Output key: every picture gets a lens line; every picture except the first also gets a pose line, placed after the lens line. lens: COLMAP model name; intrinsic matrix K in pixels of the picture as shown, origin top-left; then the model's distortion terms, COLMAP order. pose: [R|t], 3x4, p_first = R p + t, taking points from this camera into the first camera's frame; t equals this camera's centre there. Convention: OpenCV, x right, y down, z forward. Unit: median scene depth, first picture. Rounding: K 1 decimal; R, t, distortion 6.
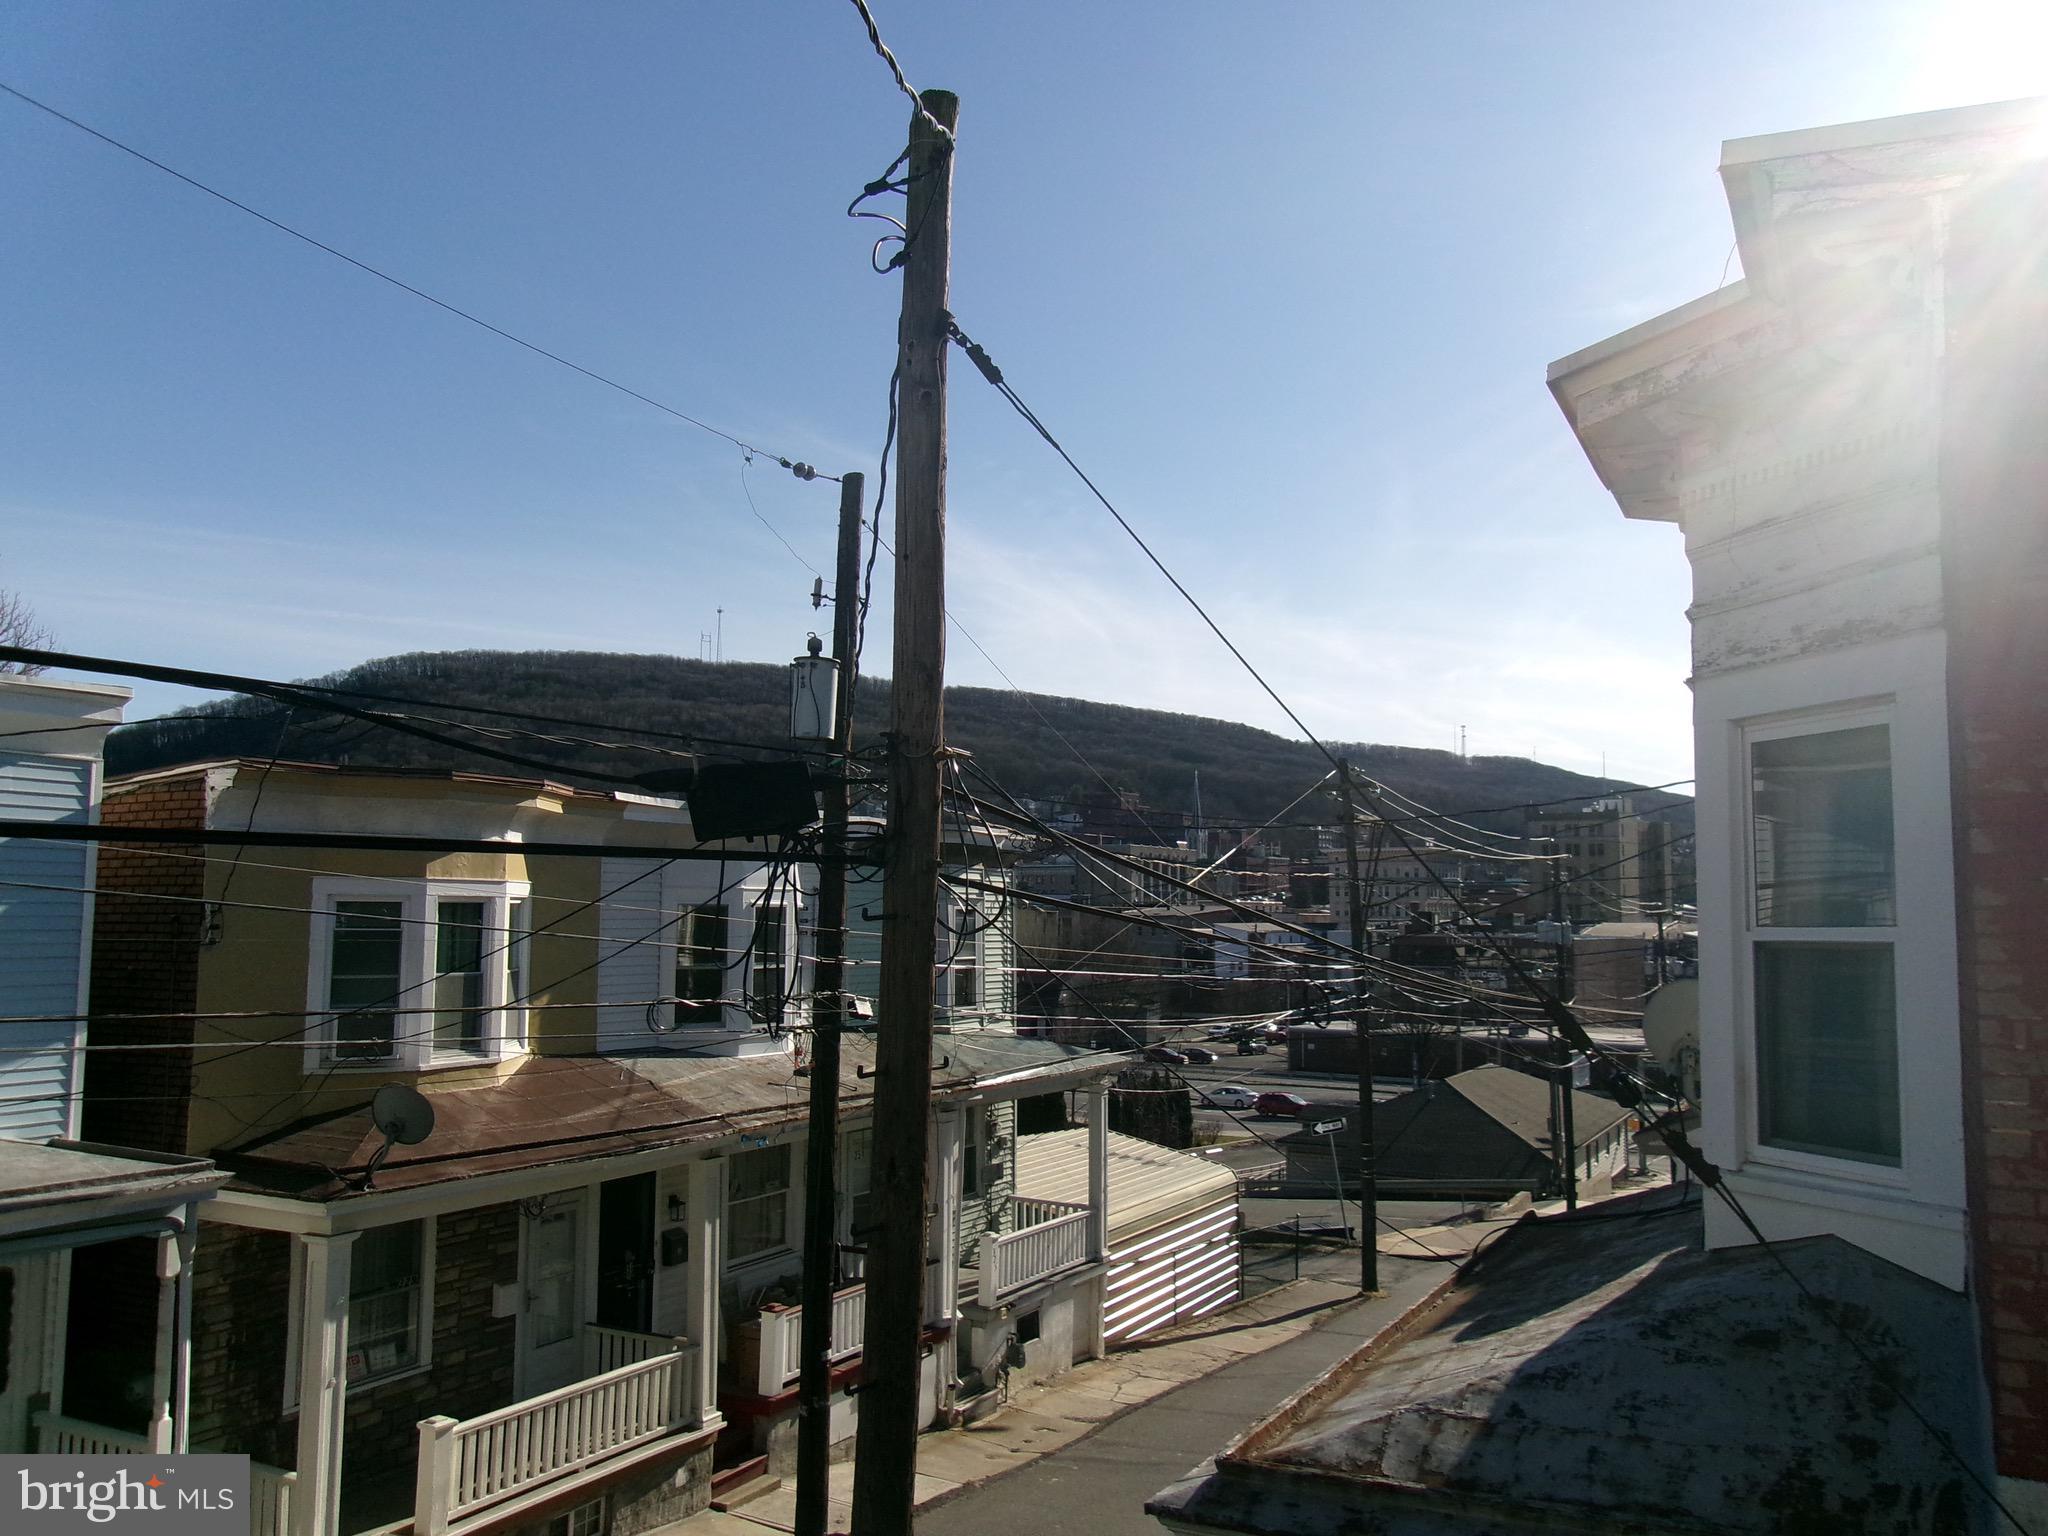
lens RADIAL K [[1621.6, 0, 1024.0], [0, 1621.6, 768.0], [0, 0, 1]] dist [-0.022484, 0.096416]
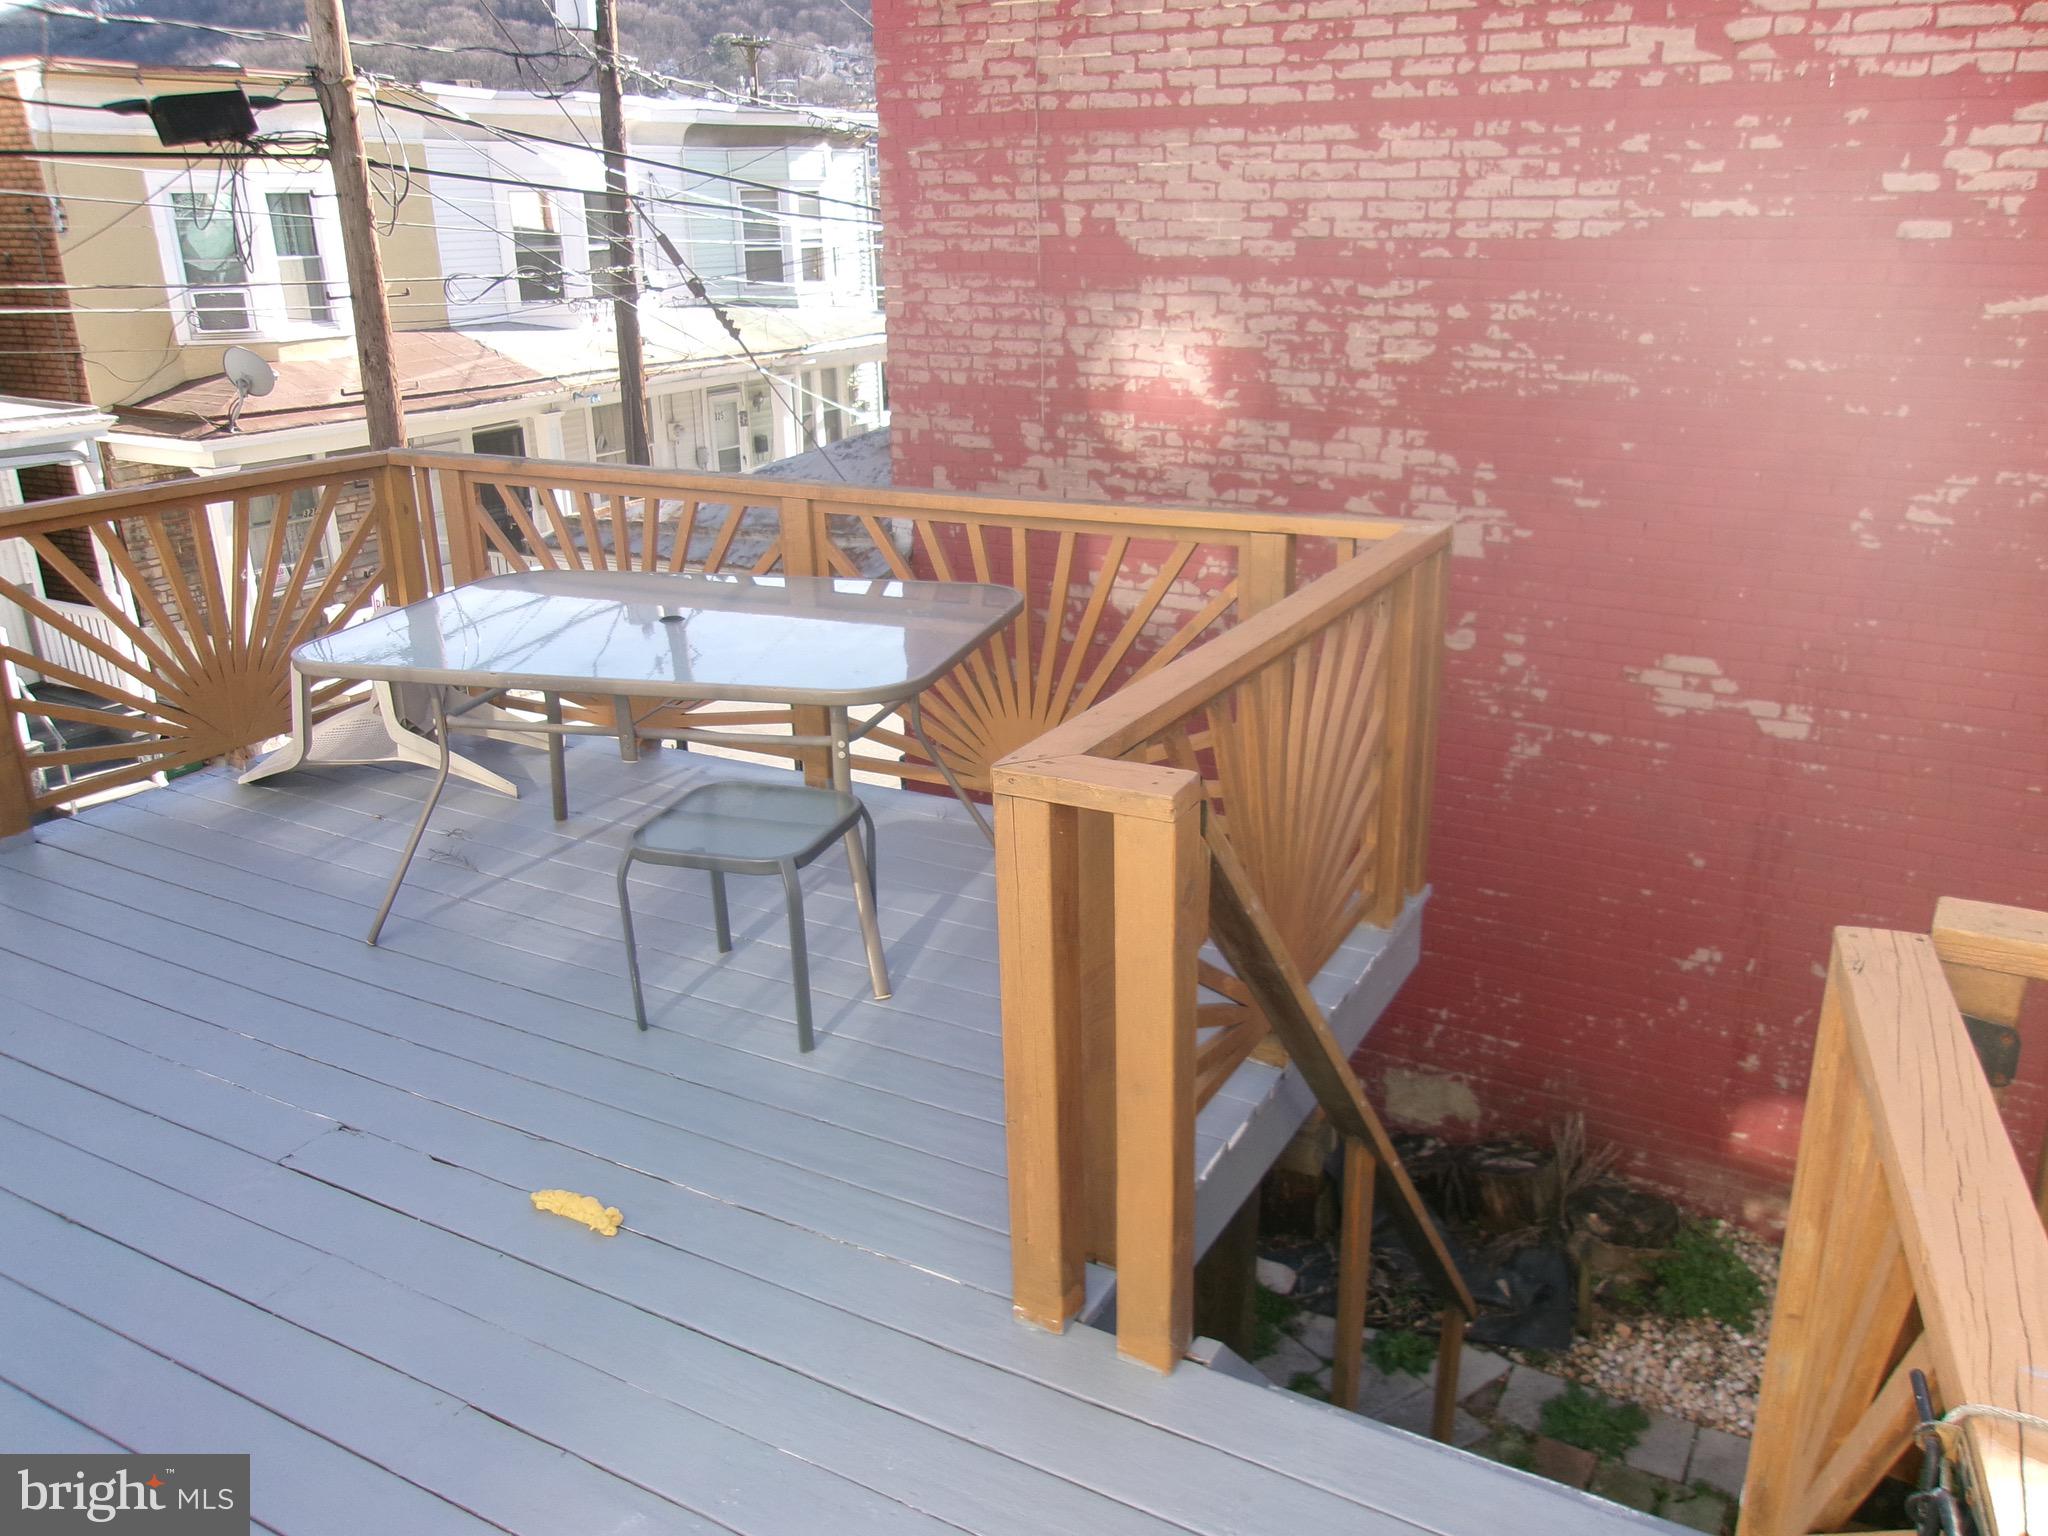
lens RADIAL K [[1621.6, 0, 1024.0], [0, 1621.6, 768.0], [0, 0, 1]] dist [-0.022484, 0.096416]
pose [[0.999404, -0.019877, -0.028232, 0.247209], [0.029874, 0.907782, 0.418376, -0.017512], [0.017313, -0.418970, 0.907835, -0.263460]]
